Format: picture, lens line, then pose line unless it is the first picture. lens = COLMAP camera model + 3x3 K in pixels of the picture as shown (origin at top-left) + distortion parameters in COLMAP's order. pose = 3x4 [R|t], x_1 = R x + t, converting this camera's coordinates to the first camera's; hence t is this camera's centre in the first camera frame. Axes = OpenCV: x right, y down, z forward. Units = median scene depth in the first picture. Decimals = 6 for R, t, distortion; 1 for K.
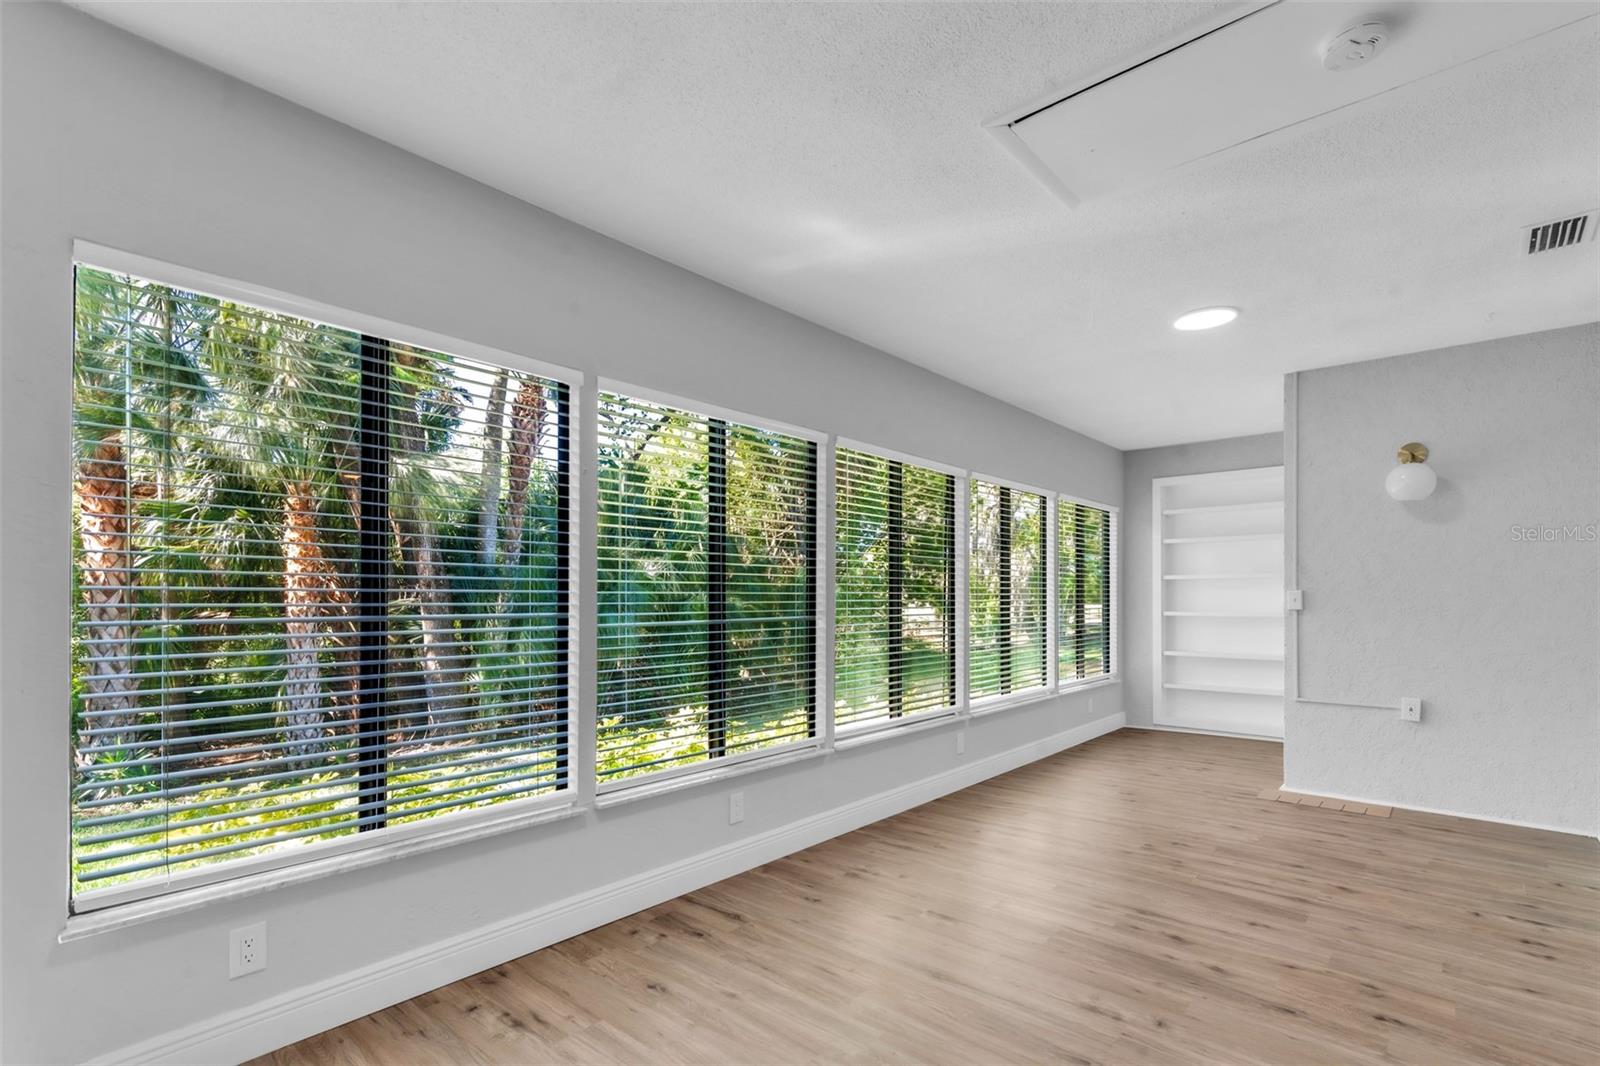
lens RADIAL K [[746.7, 0, 801.5], [0, 746.7, 599.5], [0, 0, 1]] dist [0.003387, 0.000308]
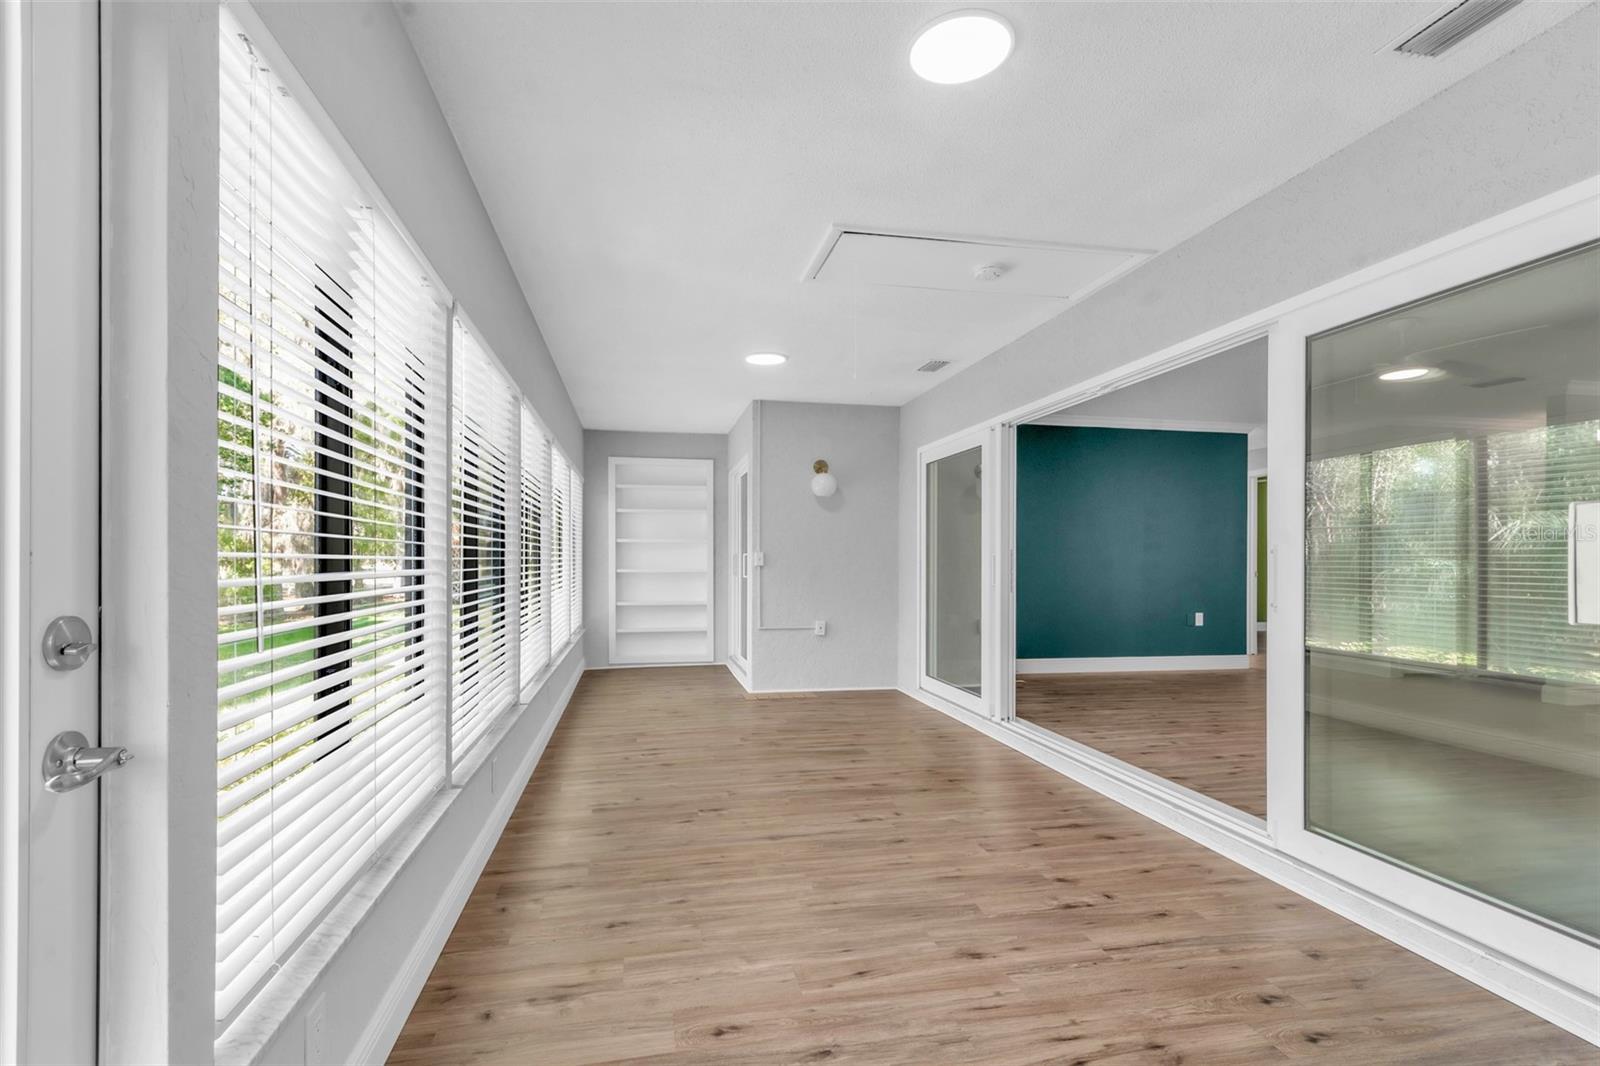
lens RADIAL K [[744.9, 0, 783.5], [0, 744.9, 562.7], [0, 0, 1]] dist [-0.000408, -0.000121]
pose [[0.609706, 0.000687, 0.792627, -0.489986], [-0.003138, 0.999994, 0.001547, 0.006341], [-0.792621, -0.003430, 0.609705, 0.101981]]
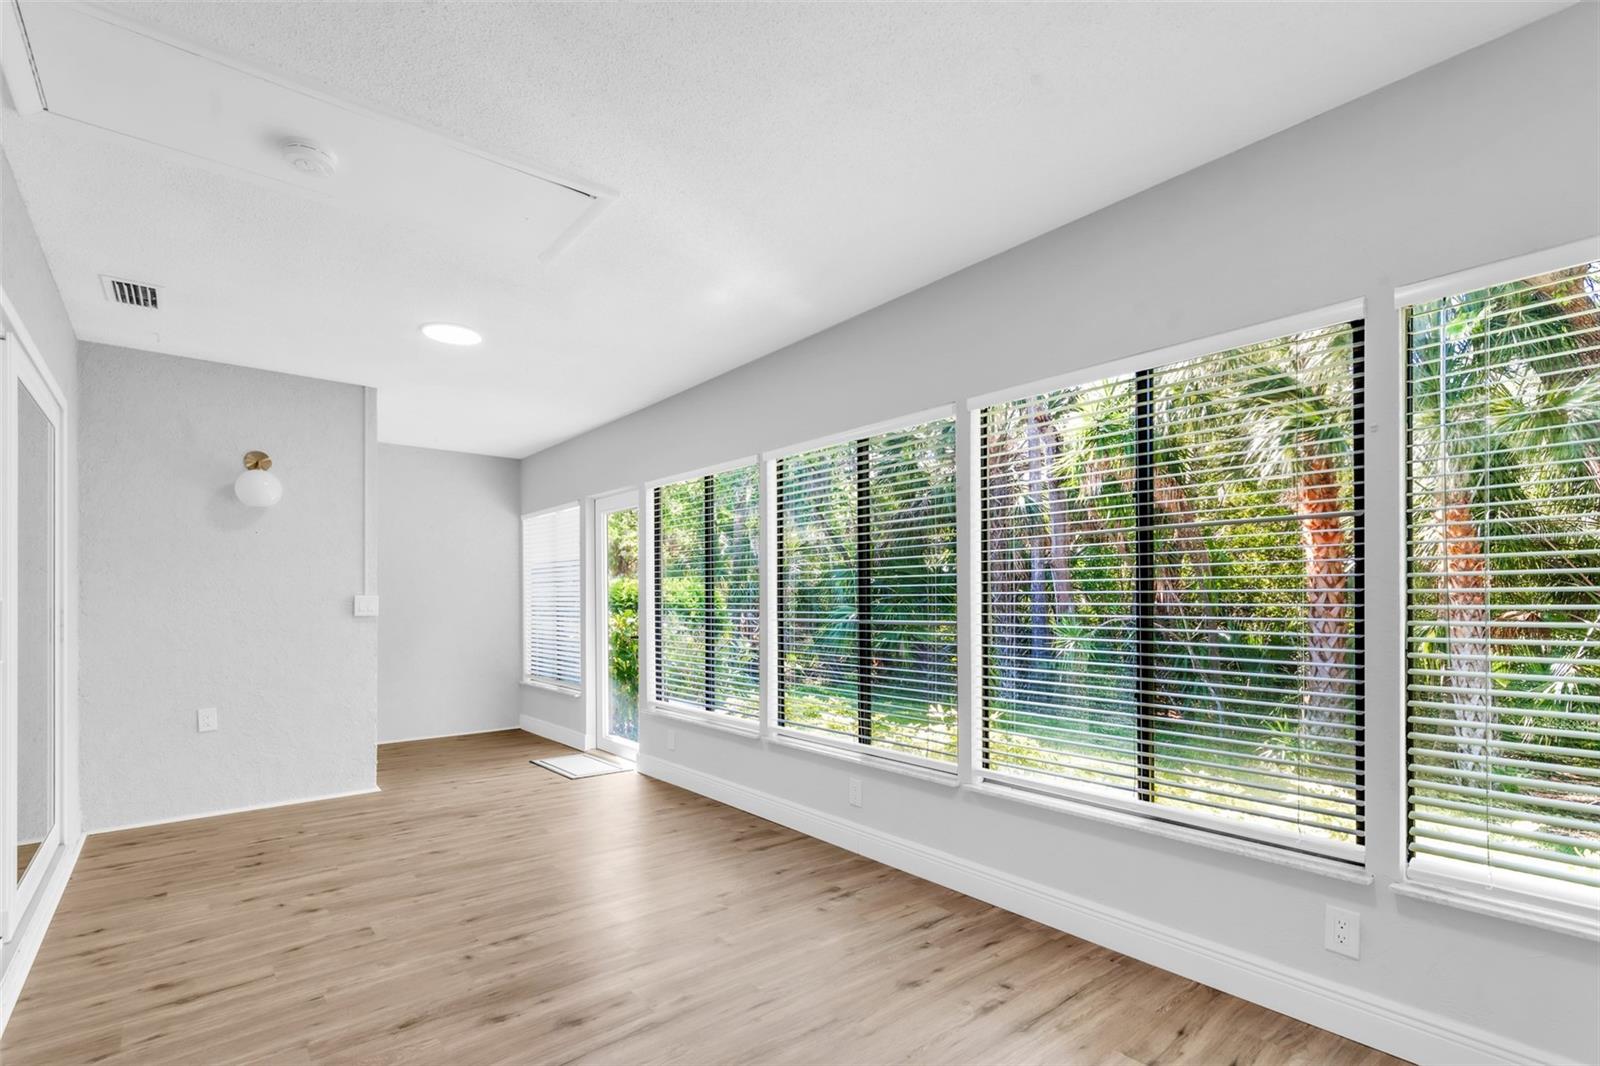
lens RADIAL K [[746.7, 0, 801.5], [0, 746.7, 599.5], [0, 0, 1]] dist [0.003387, 0.000308]
pose [[-0.153124, 0.001466, -0.988206, 0.798534], [0.001631, 0.999998, 0.001230, -0.003710], [0.988206, -0.001424, -0.153127, 0.864653]]
